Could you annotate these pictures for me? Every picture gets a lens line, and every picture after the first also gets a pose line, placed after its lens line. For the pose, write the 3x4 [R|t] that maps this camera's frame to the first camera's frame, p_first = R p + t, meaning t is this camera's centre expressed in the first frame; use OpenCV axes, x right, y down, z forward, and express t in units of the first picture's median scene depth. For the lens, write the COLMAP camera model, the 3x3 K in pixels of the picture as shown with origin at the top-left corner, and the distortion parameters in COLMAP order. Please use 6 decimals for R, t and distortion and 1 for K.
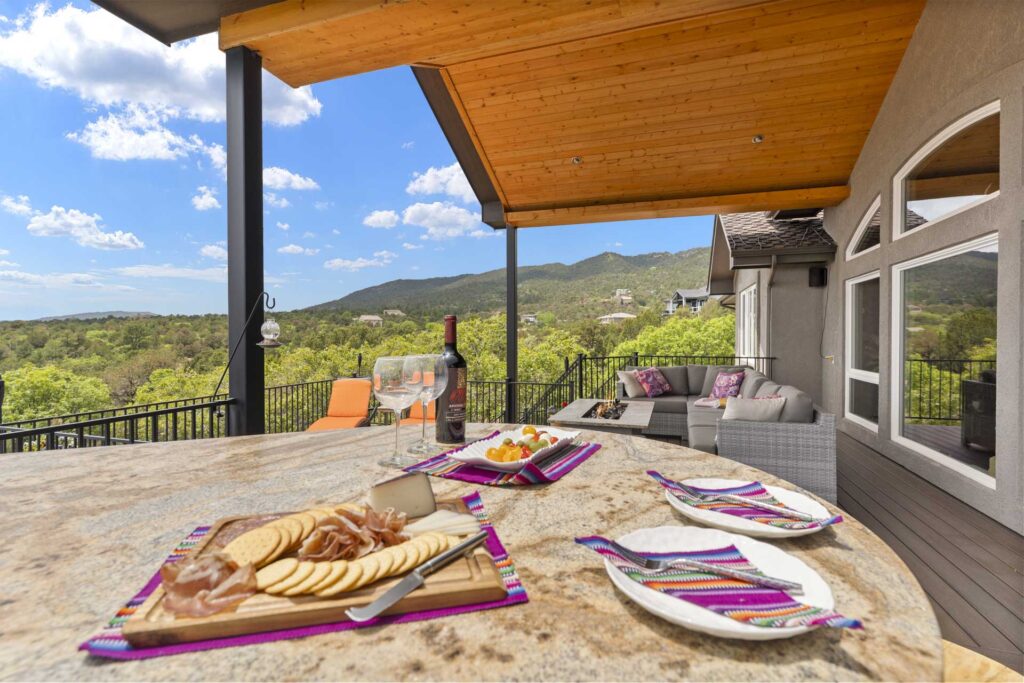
lens RADIAL K [[487.0, 0, 512.0], [0, 487.0, 341.5], [0, 0, 1]] dist [0.000555, 0.000495]
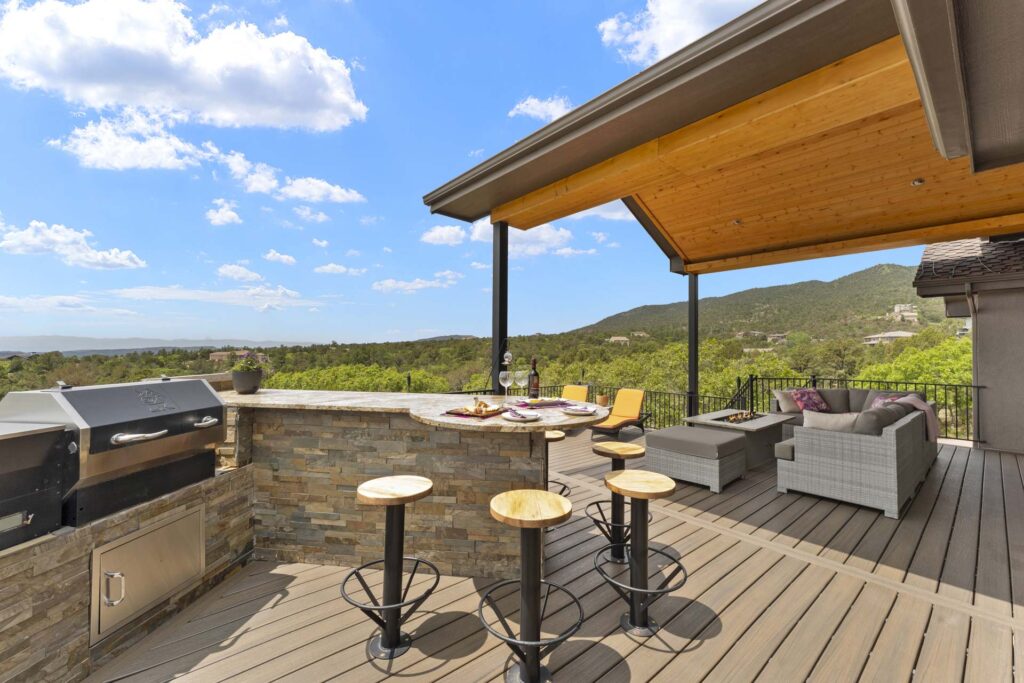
lens RADIAL K [[410.1, 0, 512.0], [0, 410.1, 341.5], [0, 0, 1]] dist [-0.000513, 0.000078]
pose [[0.856097, -0.002094, -0.516811, 0.164600], [-0.018829, 0.999202, -0.035238, -0.009985], [0.516472, 0.039898, 0.855374, -0.188875]]
